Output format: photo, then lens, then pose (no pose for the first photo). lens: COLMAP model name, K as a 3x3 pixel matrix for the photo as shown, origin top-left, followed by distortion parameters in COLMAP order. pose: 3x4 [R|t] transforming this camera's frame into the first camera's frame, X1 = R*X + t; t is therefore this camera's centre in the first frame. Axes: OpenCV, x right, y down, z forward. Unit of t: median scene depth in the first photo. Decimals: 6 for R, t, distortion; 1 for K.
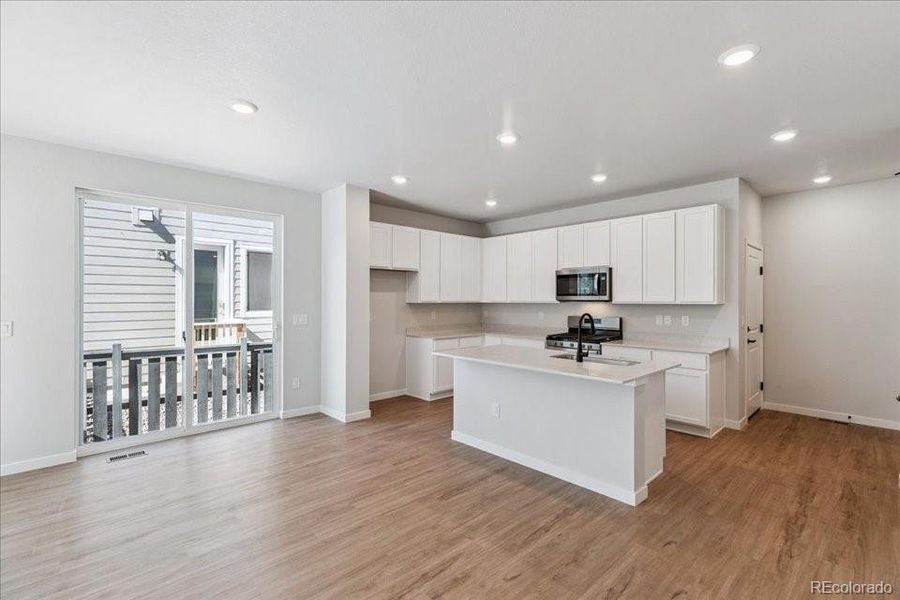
lens RADIAL K [[405.3, 0, 452.5], [0, 405.3, 299.0], [0, 0, 1]] dist [0.006909, 0.000932]
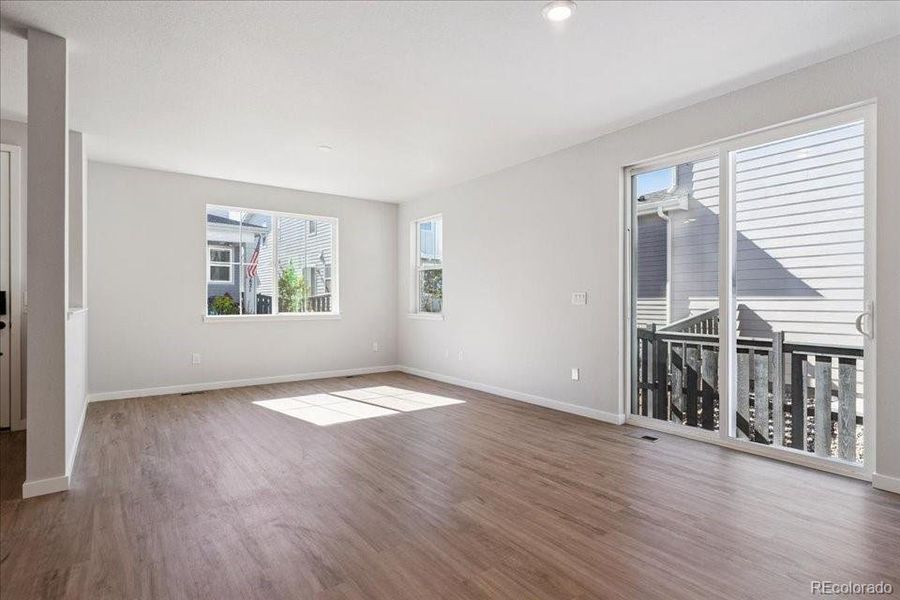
lens RADIAL K [[459.7, 0, 452.5], [0, 459.7, 302.0], [0, 0, 1]] dist [-0.000972, 0.000117]
pose [[-0.121119, 0.001138, -0.992637, 0.230753], [0.000778, 0.999999, 0.001051, 0.054648], [0.992638, -0.000645, -0.121119, 0.520064]]
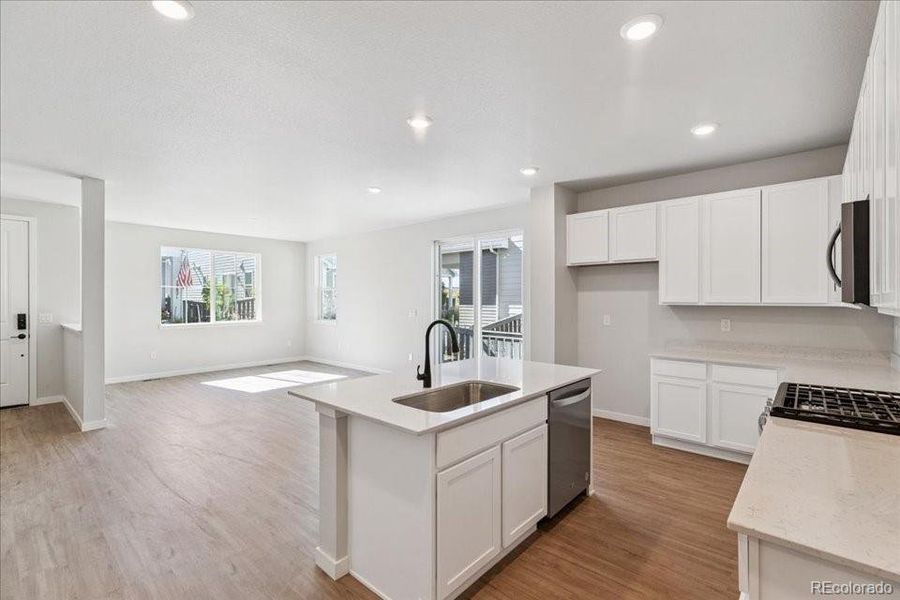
lens RADIAL K [[405.3, 0, 451.8], [0, 405.3, 300.0], [0, 0, 1]] dist [0.006909, 0.000932]
pose [[0.086451, -0.000002, -0.996256, 0.713874], [0.002127, 0.999998, 0.000182, 0.000557], [0.996254, -0.002134, 0.086451, 0.678818]]
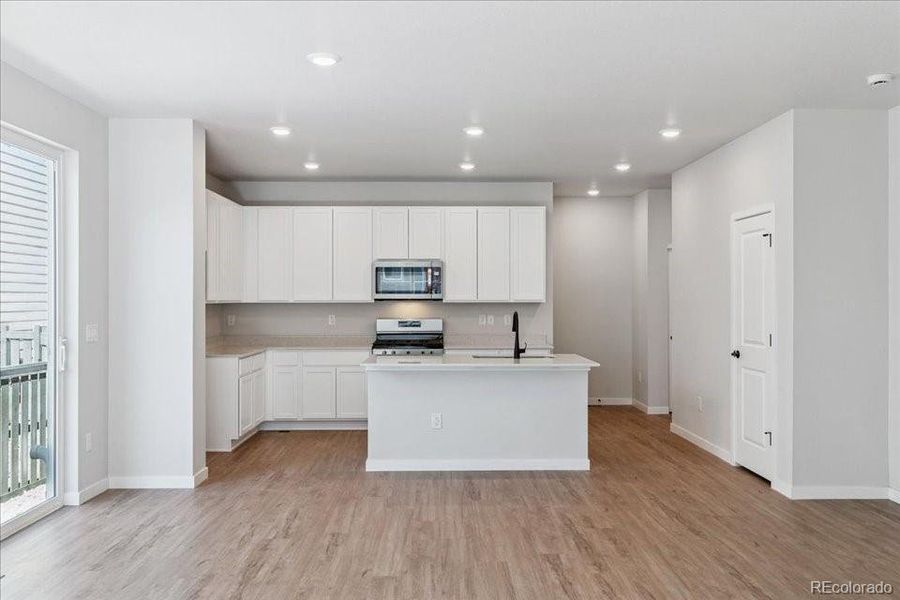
lens RADIAL K [[755.7, 0, 449.2], [0, 755.7, 299.1], [0, 0, 1]] dist [0.001046, 0.004075]
pose [[0.674554, -0.001941, 0.738223, -0.840891], [-0.000121, 0.999996, 0.002739, -0.000690], [-0.738226, -0.001937, 0.674551, -0.113137]]
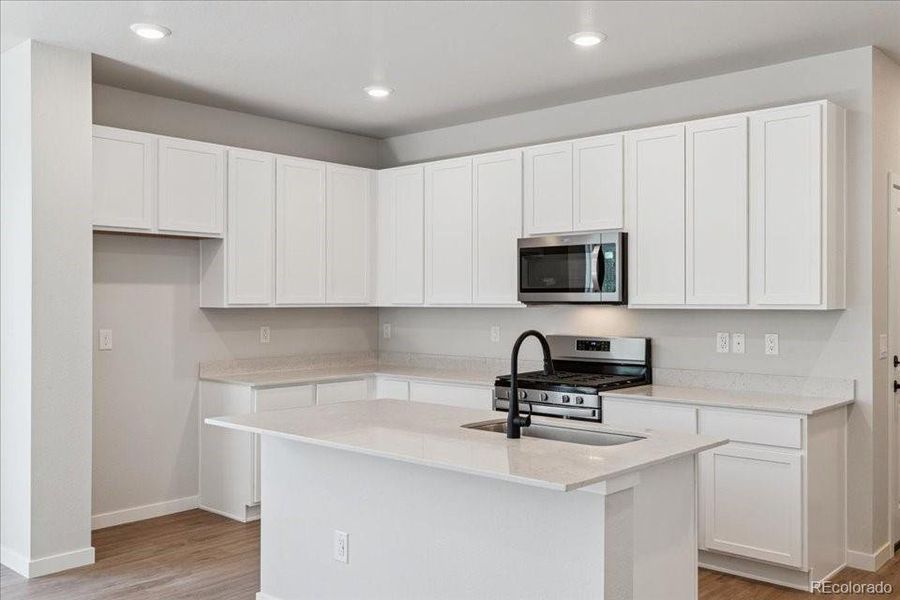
lens RADIAL K [[822.7, 0, 452.5], [0, 822.7, 299.5], [0, 0, 1]] dist [0.009216, 0.000000]
pose [[0.996818, -0.000041, 0.079706, 0.119143], [-0.000008, 1.000000, 0.000618, 0.000120], [-0.079706, -0.000616, 0.996818, 0.061848]]
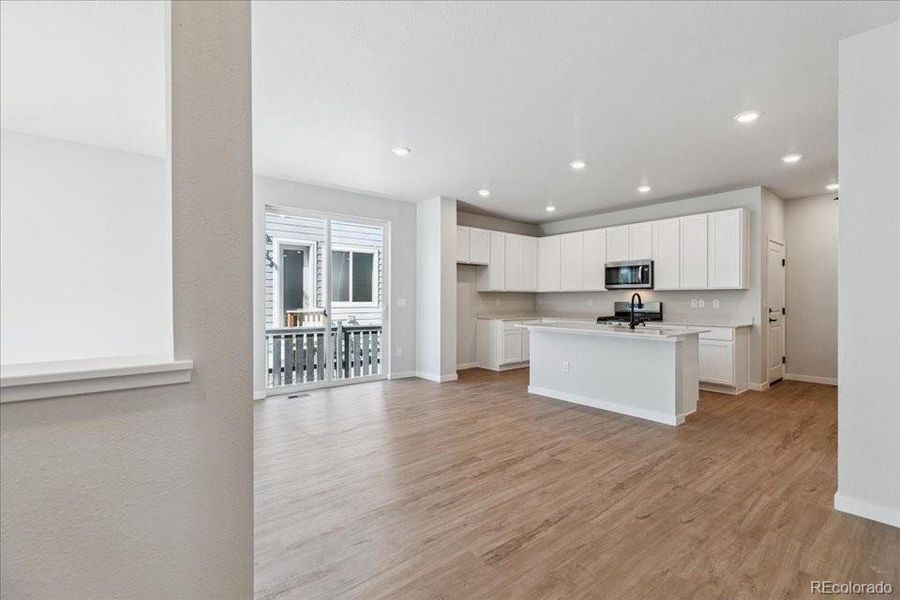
lens RADIAL K [[405.3, 0, 452.7], [0, 405.3, 299.1], [0, 0, 1]] dist [0.006909, 0.000932]
pose [[0.997842, 0.000007, -0.065661, -0.133331], [0.000095, 0.999999, 0.001543, 0.037301], [0.065661, -0.001545, 0.997841, -0.264222]]
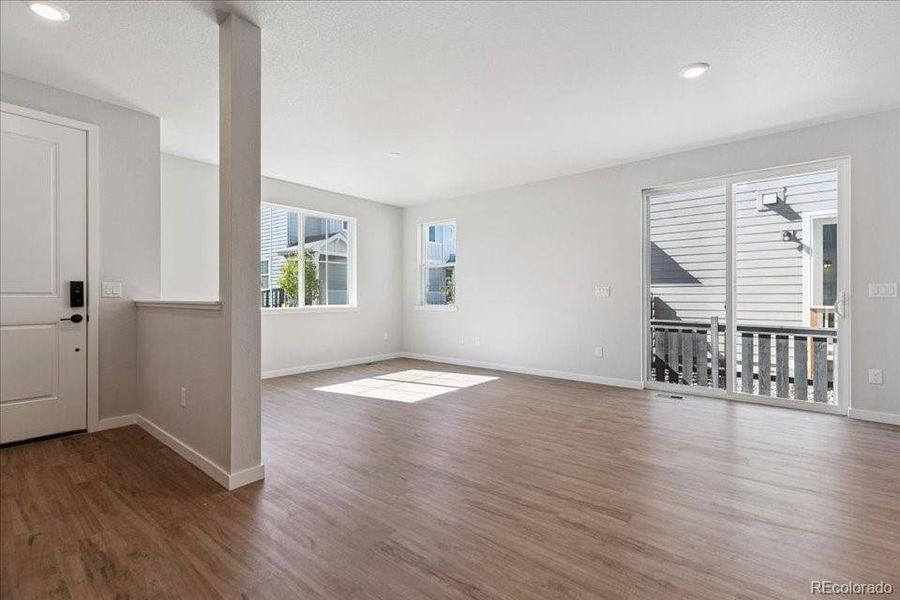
lens RADIAL K [[405.3, 0, 453.1], [0, 405.3, 296.4], [0, 0, 1]] dist [0.006909, 0.000932]
pose [[0.125639, -0.002237, -0.992074, 0.255316], [0.001553, 0.999997, -0.002058, 0.062778], [0.992075, -0.001282, 0.125642, 0.145914]]
